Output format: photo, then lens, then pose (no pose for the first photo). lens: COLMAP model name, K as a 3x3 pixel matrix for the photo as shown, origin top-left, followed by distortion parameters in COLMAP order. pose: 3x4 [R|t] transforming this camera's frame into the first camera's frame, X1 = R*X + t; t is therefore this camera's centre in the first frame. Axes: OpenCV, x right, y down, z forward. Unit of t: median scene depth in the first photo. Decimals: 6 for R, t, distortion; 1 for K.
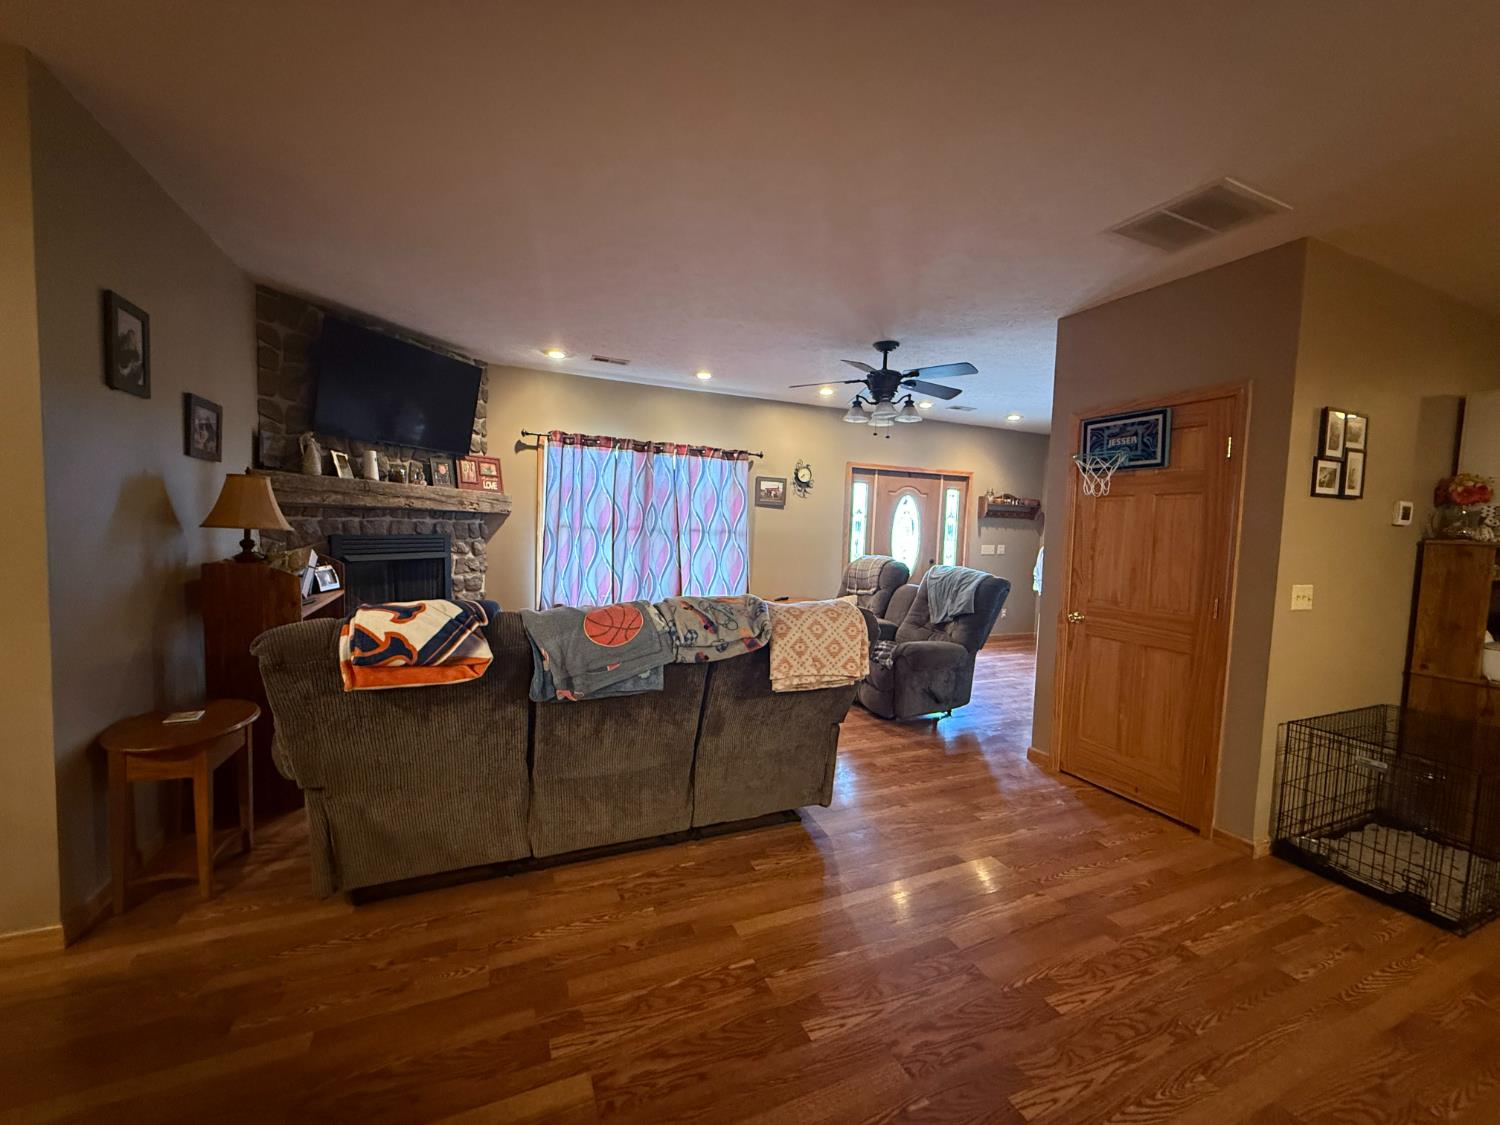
lens RADIAL K [[593.6, 0, 748.5], [0, 593.6, 564.5], [0, 0, 1]] dist [0.000620, 0.000842]
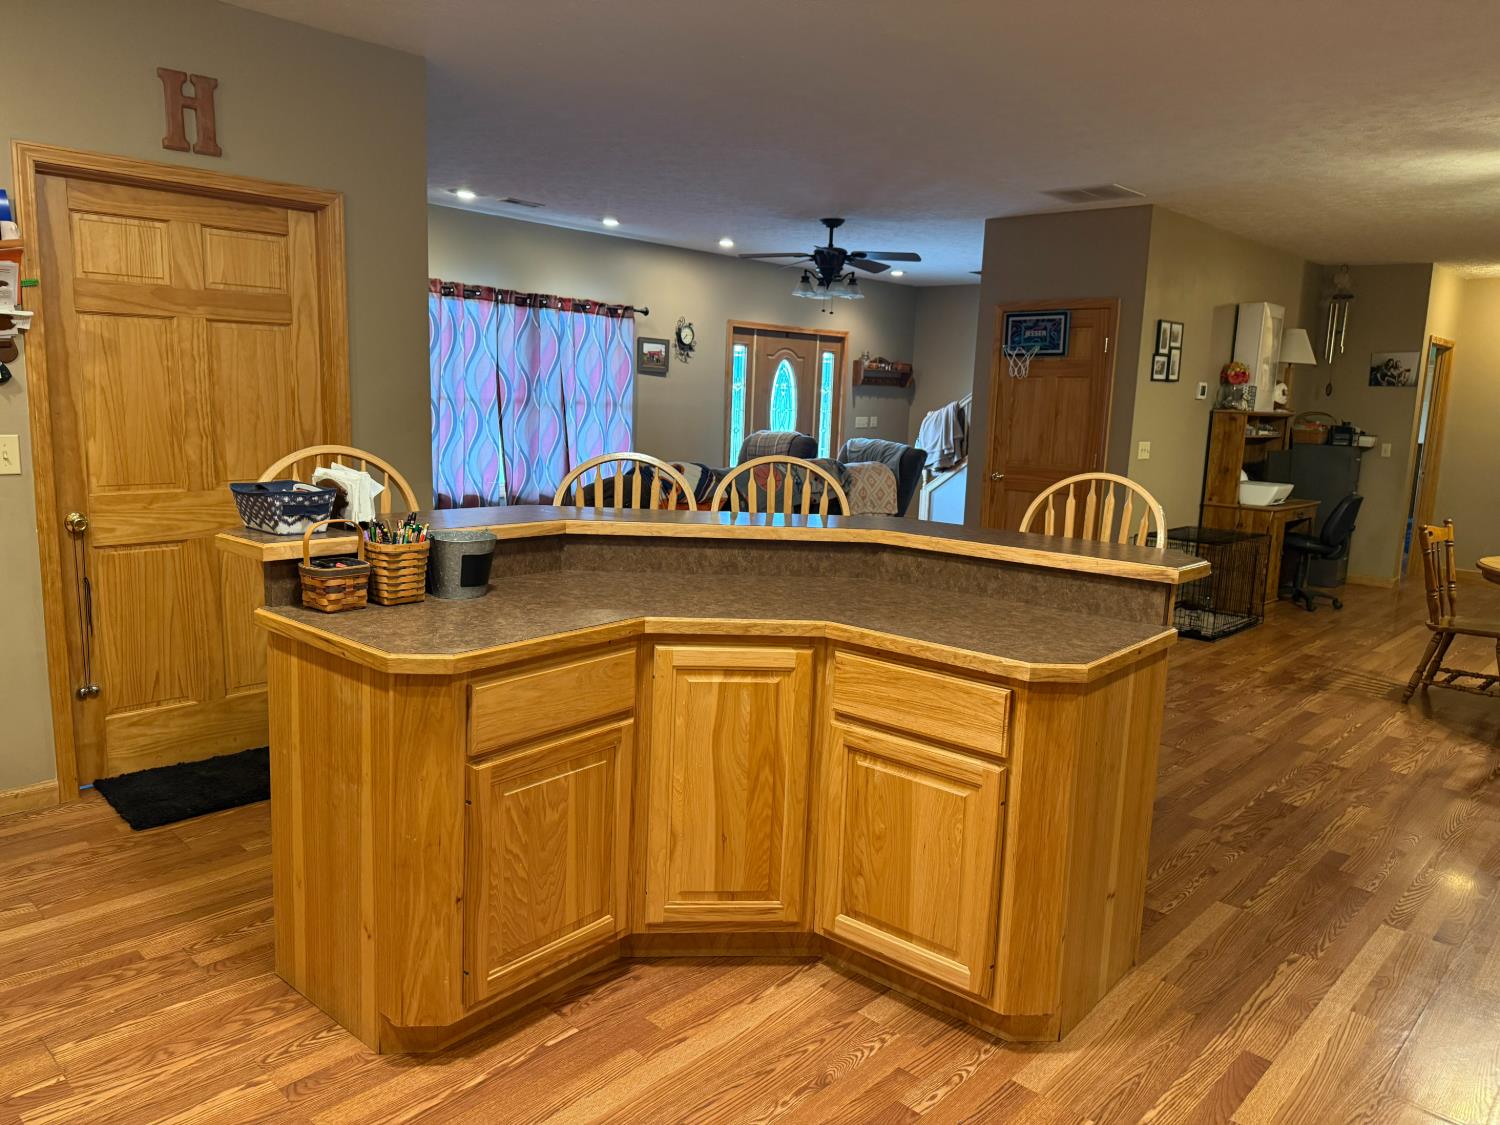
lens RADIAL K [[1066.0, 0, 749.7], [0, 1066.0, 562.7], [0, 0, 1]] dist [0.068135, -0.003610]
pose [[0.918483, -0.062996, 0.390410, -0.504234], [0.022554, 0.993968, 0.107324, 0.011332], [-0.394816, -0.089770, 0.914364, -0.529719]]
